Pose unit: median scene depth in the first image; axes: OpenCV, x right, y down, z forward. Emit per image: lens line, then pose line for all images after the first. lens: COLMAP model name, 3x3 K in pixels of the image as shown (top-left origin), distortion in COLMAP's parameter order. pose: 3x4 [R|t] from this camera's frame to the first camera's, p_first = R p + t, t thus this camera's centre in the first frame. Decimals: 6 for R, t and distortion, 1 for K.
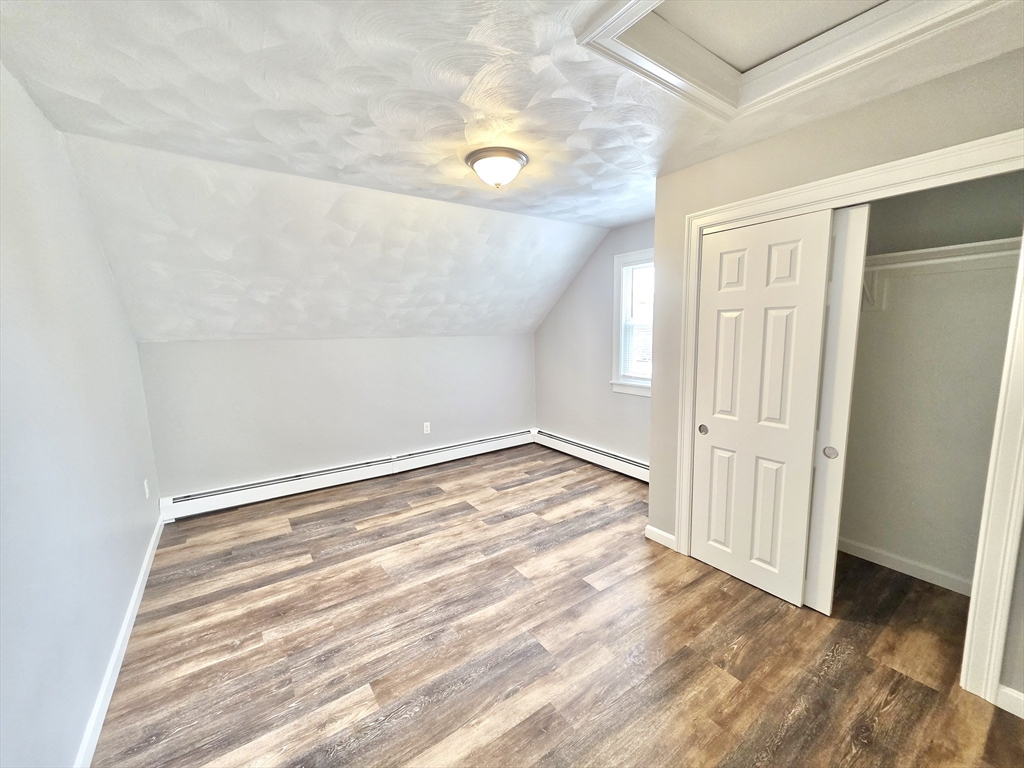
lens RADIAL K [[407.0, 0, 516.3], [0, 407.0, 382.4], [0, 0, 1]] dist [0.002864, -0.000673]
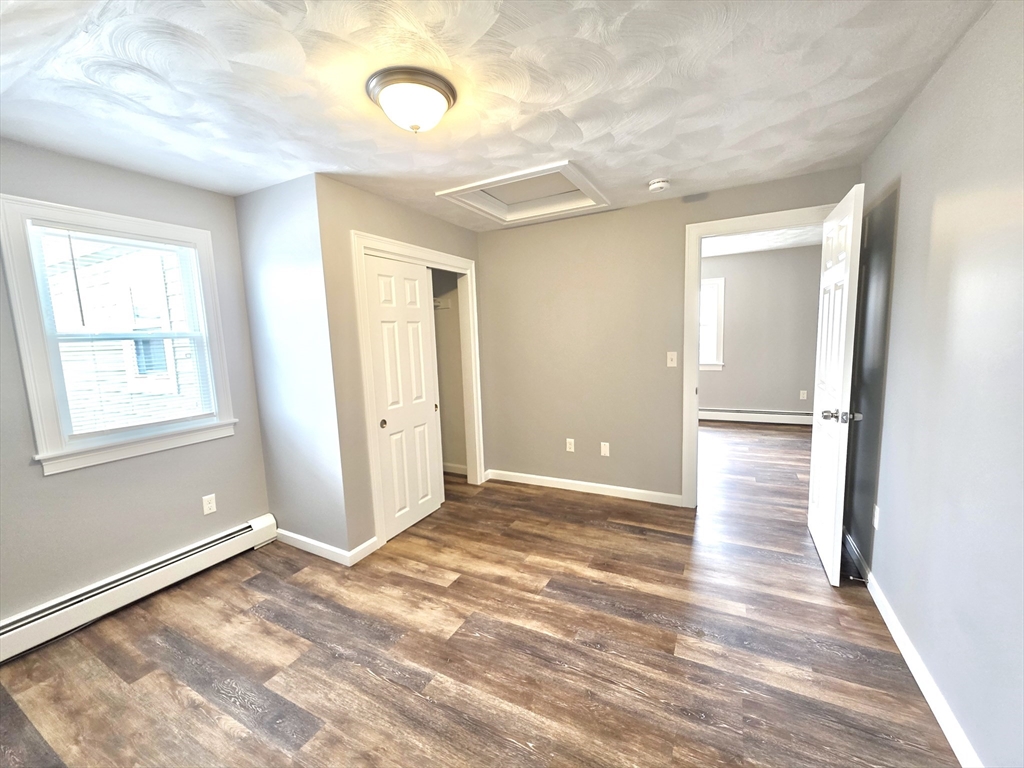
lens RADIAL K [[407.0, 0, 516.3], [0, 407.0, 382.4], [0, 0, 1]] dist [0.002864, -0.000673]
pose [[-0.447911, -0.072252, 0.891154, -0.802493], [0.161477, 0.973801, 0.160114, -0.135633], [-0.879375, 0.215618, -0.424509, 1.245008]]
